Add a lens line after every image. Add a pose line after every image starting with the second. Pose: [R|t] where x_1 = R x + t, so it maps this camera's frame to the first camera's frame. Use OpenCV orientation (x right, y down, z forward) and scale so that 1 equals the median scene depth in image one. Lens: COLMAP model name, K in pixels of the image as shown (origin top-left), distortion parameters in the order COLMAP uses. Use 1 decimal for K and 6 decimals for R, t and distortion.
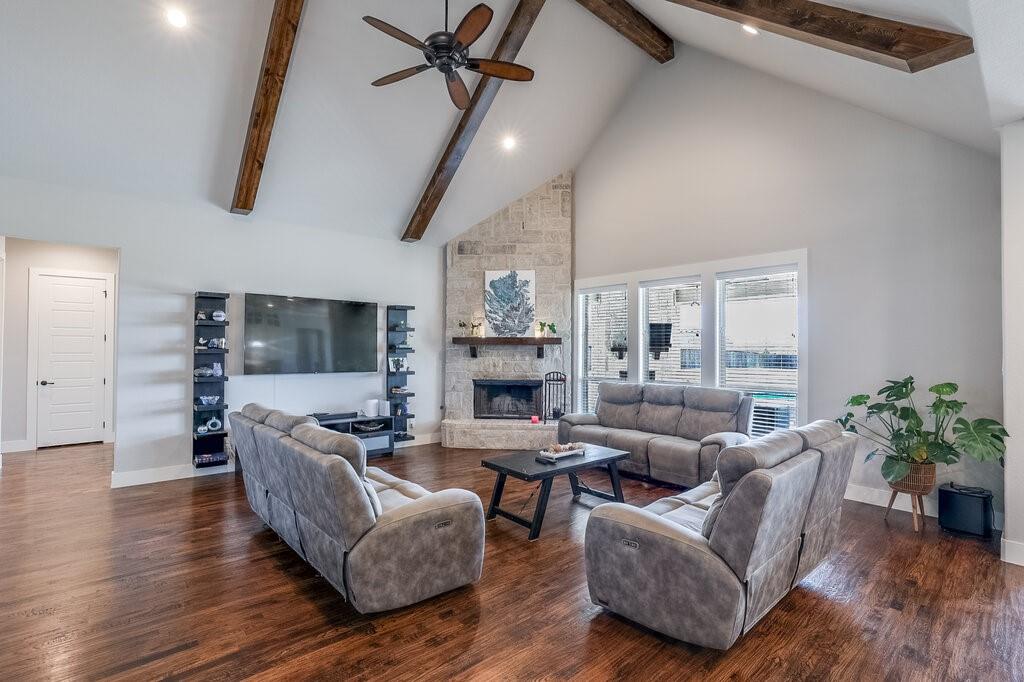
lens RADIAL K [[469.2, 0, 514.5], [0, 469.2, 344.7], [0, 0, 1]] dist [-0.030041, 0.001284]
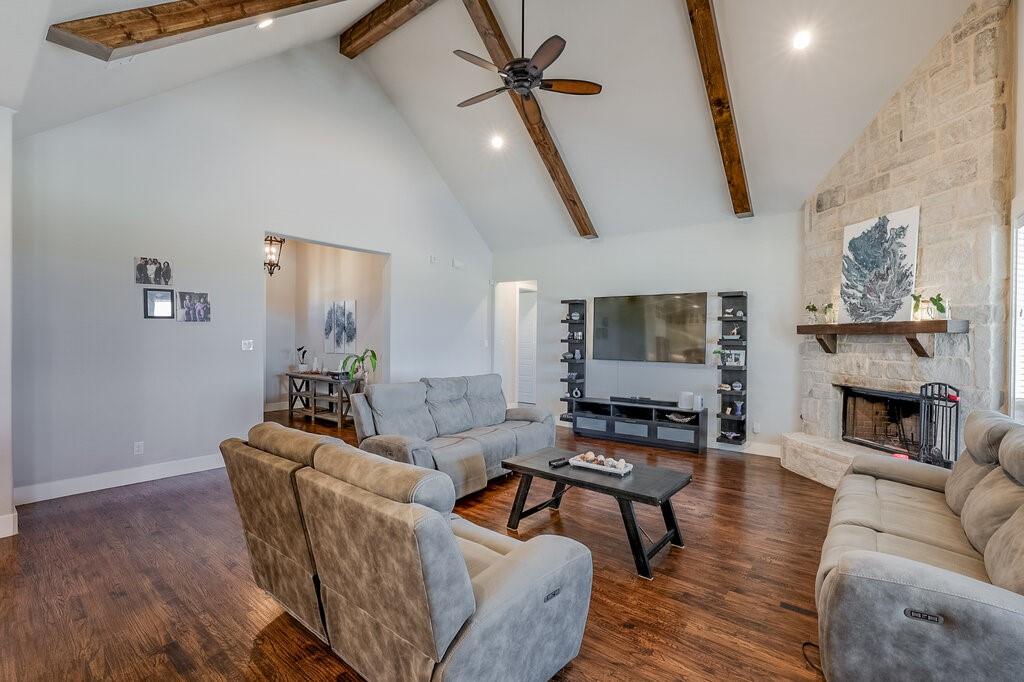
lens RADIAL K [[447.4, 0, 518.1], [0, 447.4, 348.9], [0, 0, 1]] dist [-0.025599, 0.002463]
pose [[0.189730, 0.017168, -0.981686, 0.484491], [0.003865, 0.999826, 0.018232, 0.006642], [0.981829, -0.007254, 0.189631, 0.411768]]
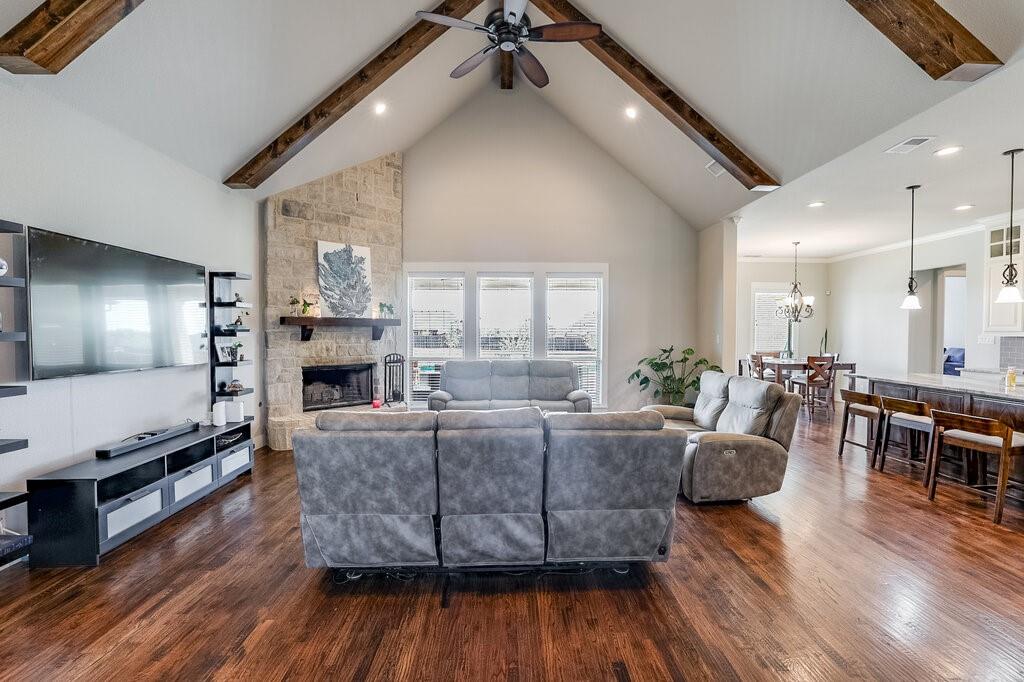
lens RADIAL K [[447.4, 0, 513.5], [0, 447.4, 340.4], [0, 0, 1]] dist [-0.025599, 0.002463]
pose [[0.647966, -0.021137, 0.761376, -0.458936], [-0.005576, 0.999456, 0.032492, -0.002000], [-0.761649, -0.025300, 0.647496, 0.191330]]
